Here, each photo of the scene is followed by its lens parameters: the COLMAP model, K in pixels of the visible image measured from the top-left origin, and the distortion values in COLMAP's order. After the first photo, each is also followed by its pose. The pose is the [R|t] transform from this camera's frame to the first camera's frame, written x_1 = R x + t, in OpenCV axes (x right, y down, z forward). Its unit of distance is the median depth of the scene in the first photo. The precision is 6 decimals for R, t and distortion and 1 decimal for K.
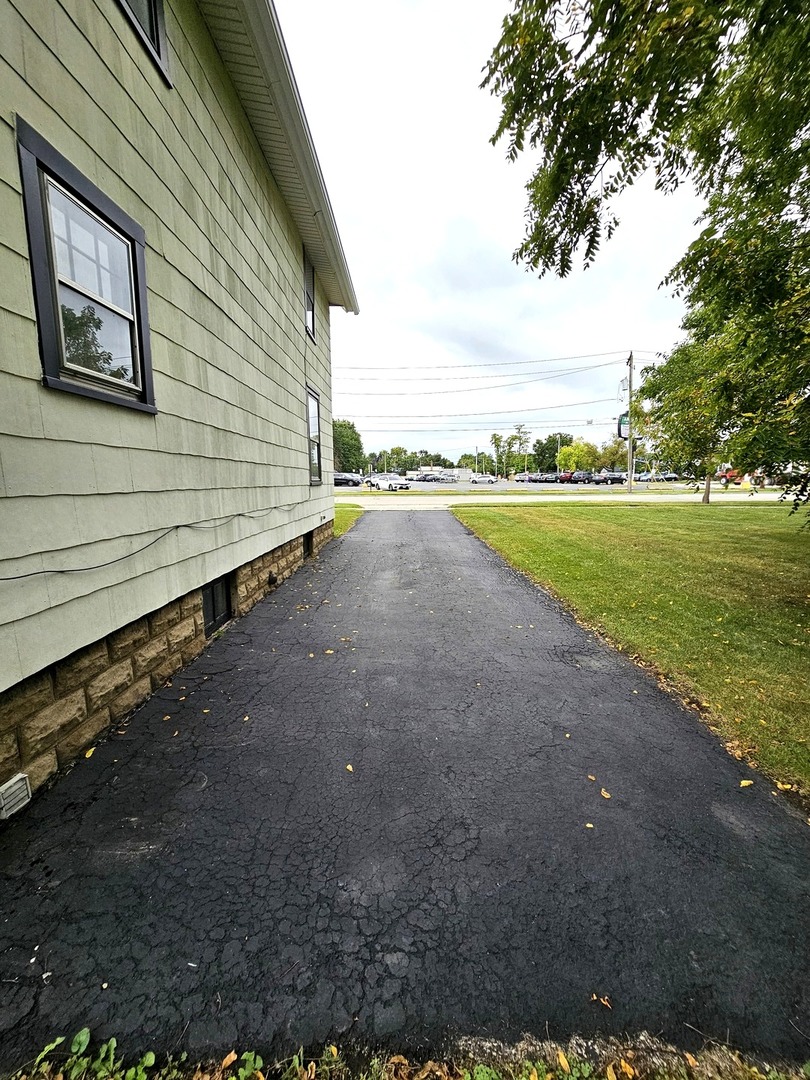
lens RADIAL K [[439.3, 0, 403.3], [0, 439.3, 539.8], [0, 0, 1]] dist [-0.002170, 0.001098]
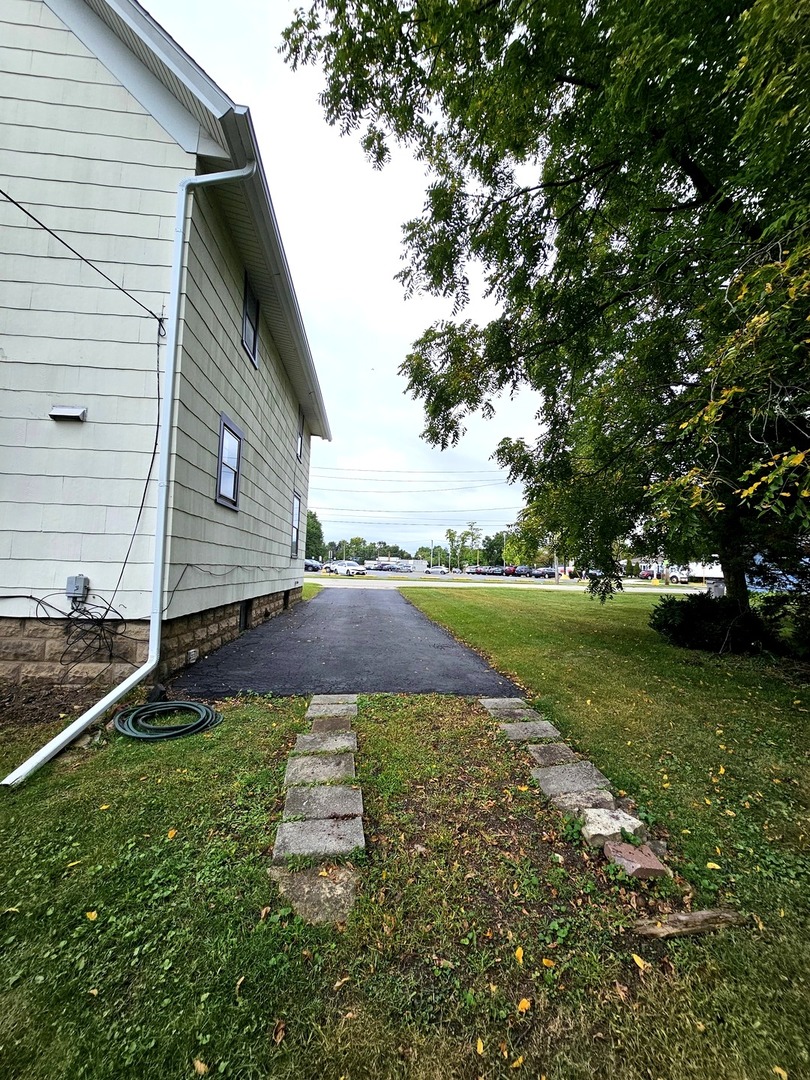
lens RADIAL K [[439.3, 0, 409.1], [0, 439.3, 540.6], [0, 0, 1]] dist [-0.002170, 0.001098]
pose [[0.993566, 0.043476, 0.104580, 0.005159], [-0.021389, 0.978799, -0.203704, 0.031312], [-0.111219, 0.200156, 0.973431, -0.131493]]
